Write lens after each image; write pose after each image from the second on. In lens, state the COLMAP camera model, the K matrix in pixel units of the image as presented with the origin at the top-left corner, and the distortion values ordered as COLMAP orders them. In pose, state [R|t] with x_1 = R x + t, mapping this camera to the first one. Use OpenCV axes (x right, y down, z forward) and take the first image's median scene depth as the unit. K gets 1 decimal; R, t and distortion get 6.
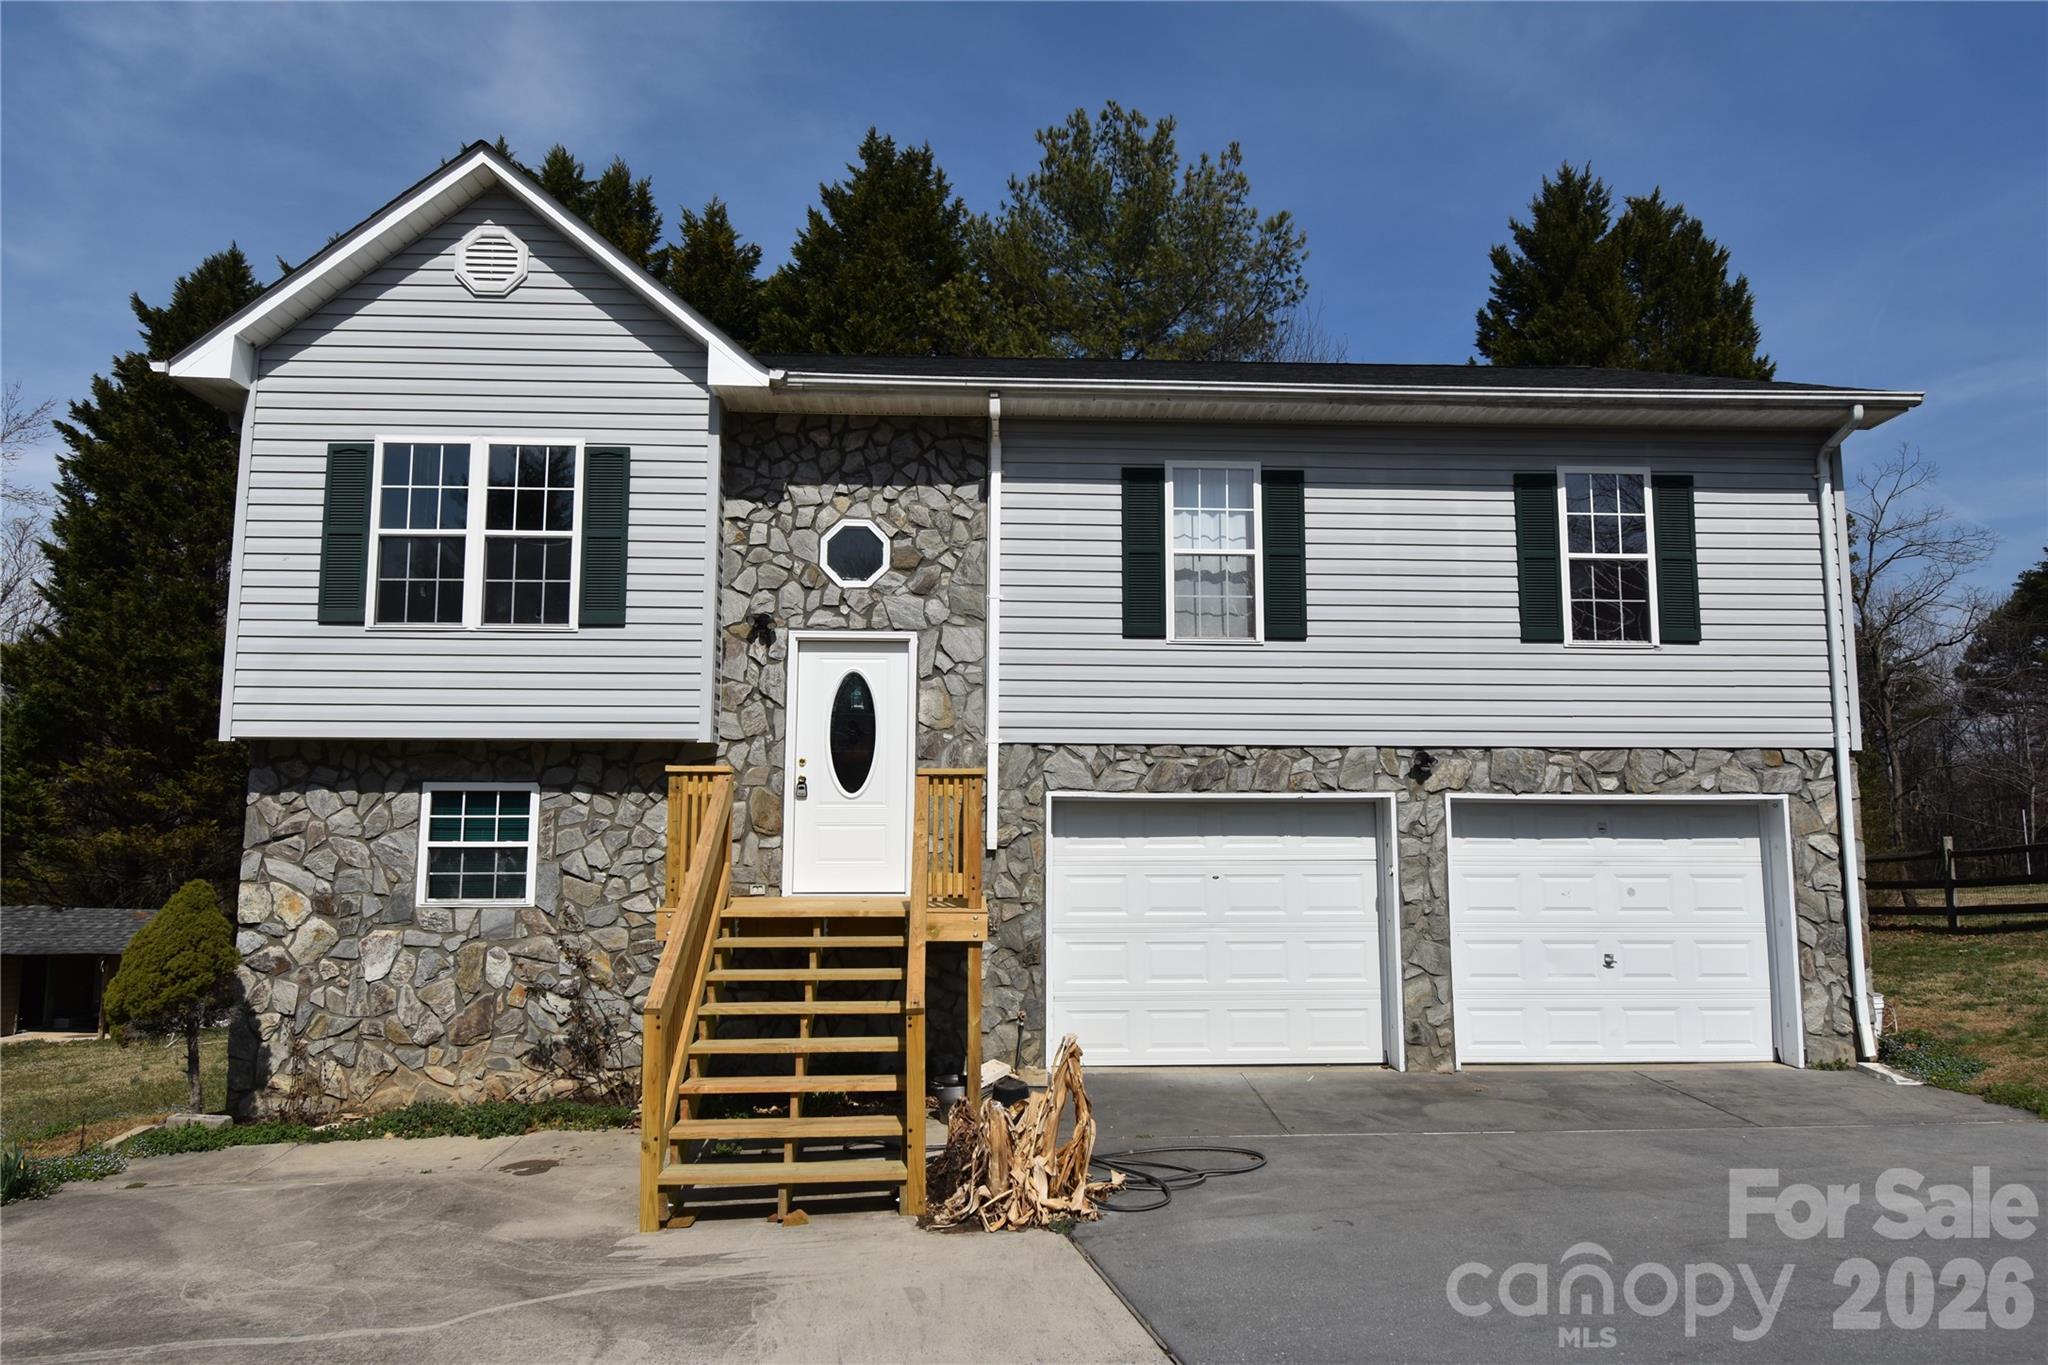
lens RADIAL K [[1280.5, 0, 1022.3], [0, 1280.5, 680.4], [0, 0, 1]] dist [-0.004851, -0.002649]
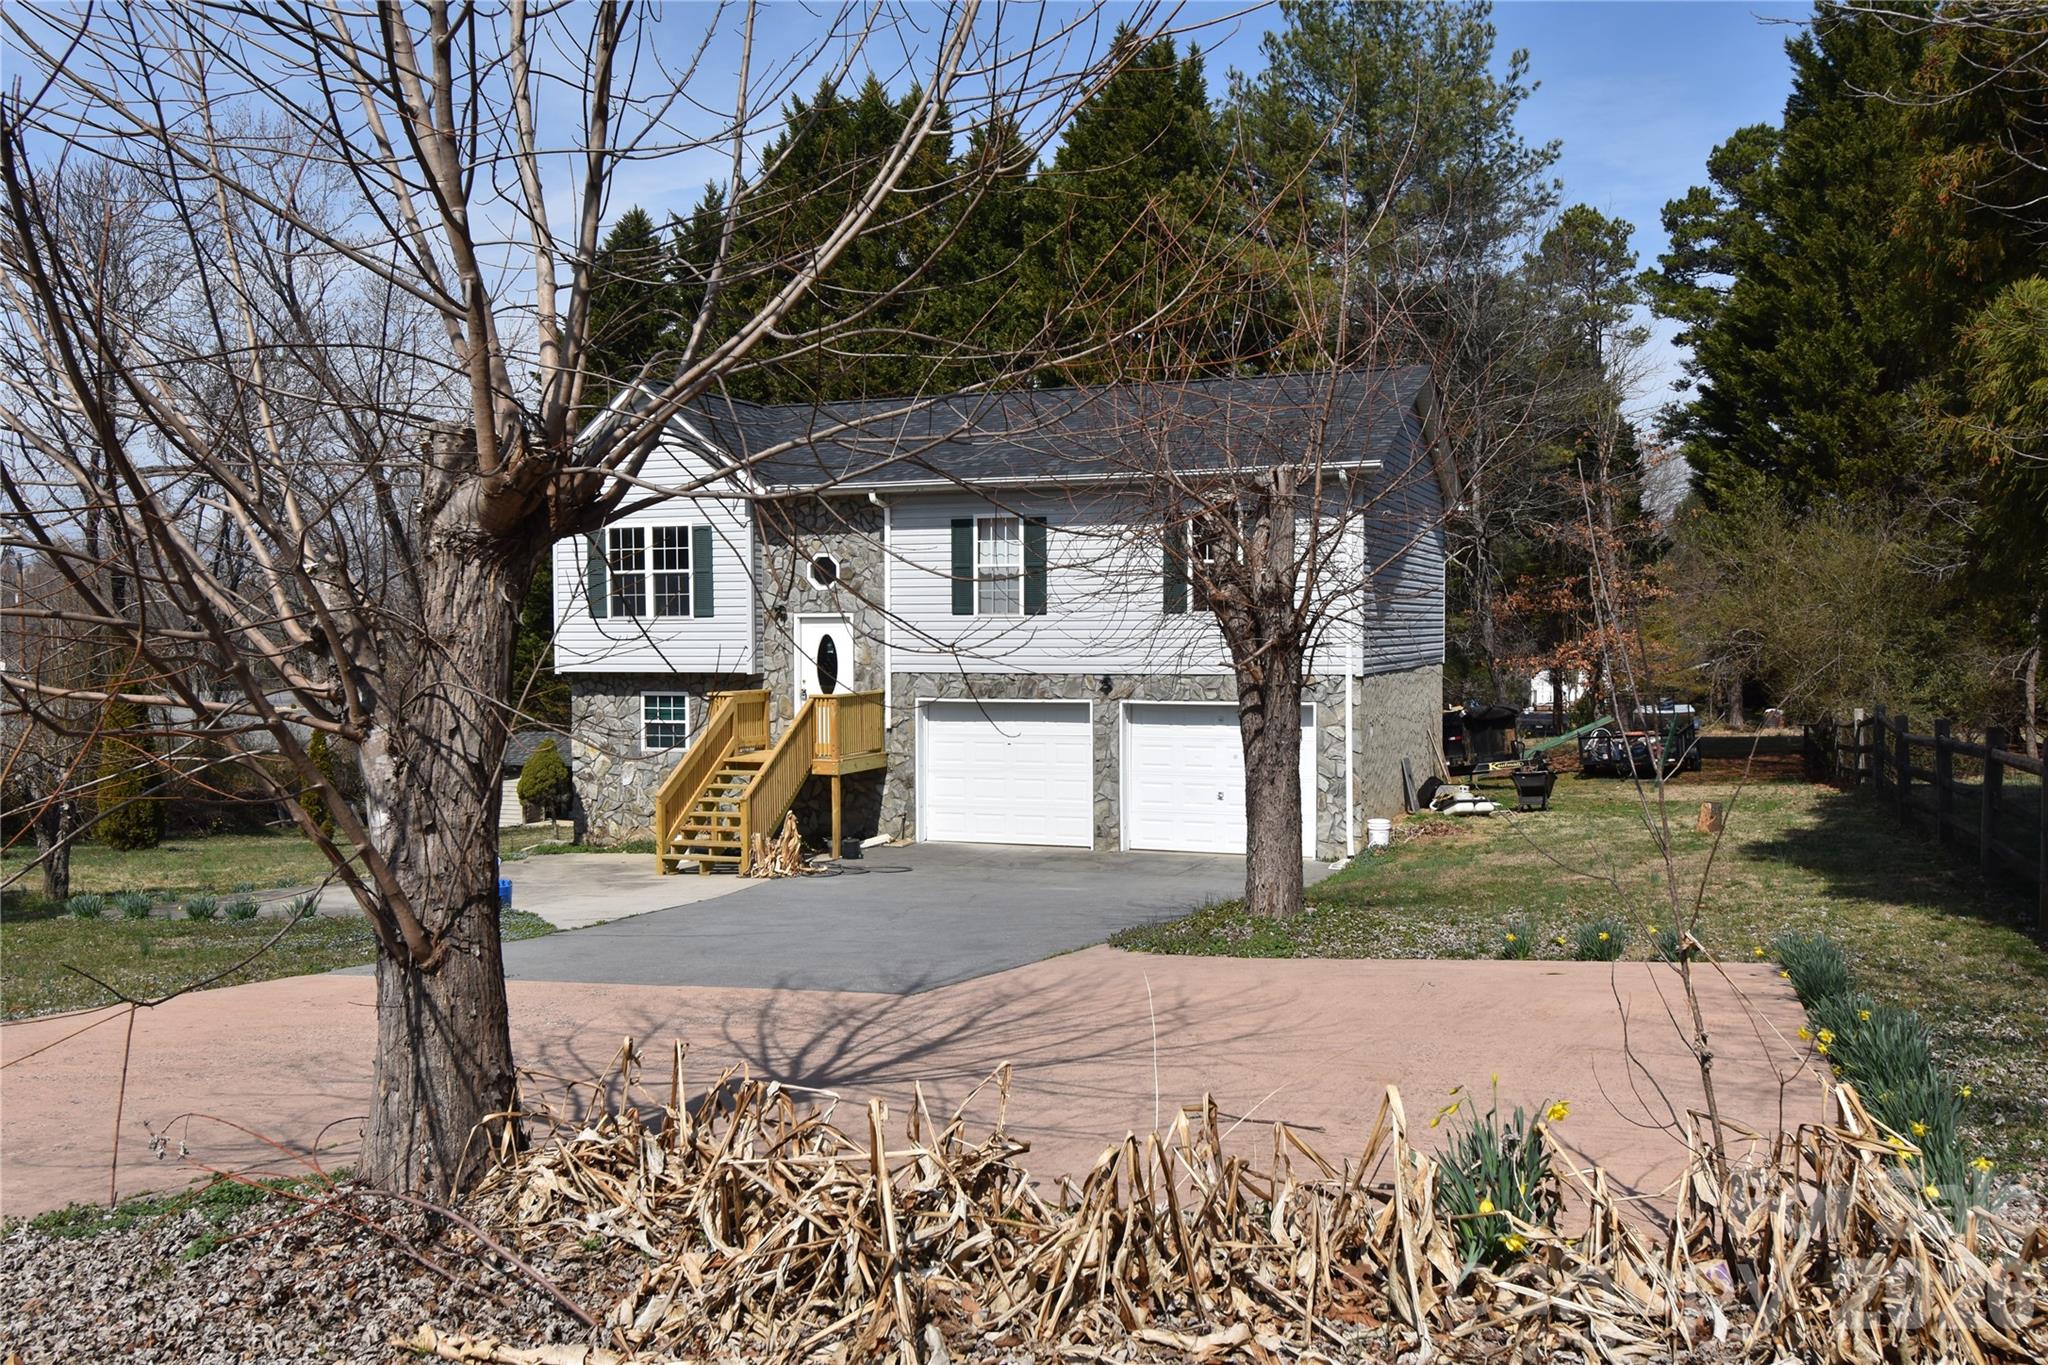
lens RADIAL K [[1759.6, 0, 1025.4], [0, 1759.6, 682.1], [0, 0, 1]] dist [-0.013298, -0.003852]
pose [[0.909099, 0.005188, -0.416547, 1.246539], [0.056089, 0.989293, 0.134732, -0.275795], [0.412786, -0.145849, 0.899075, -1.259007]]
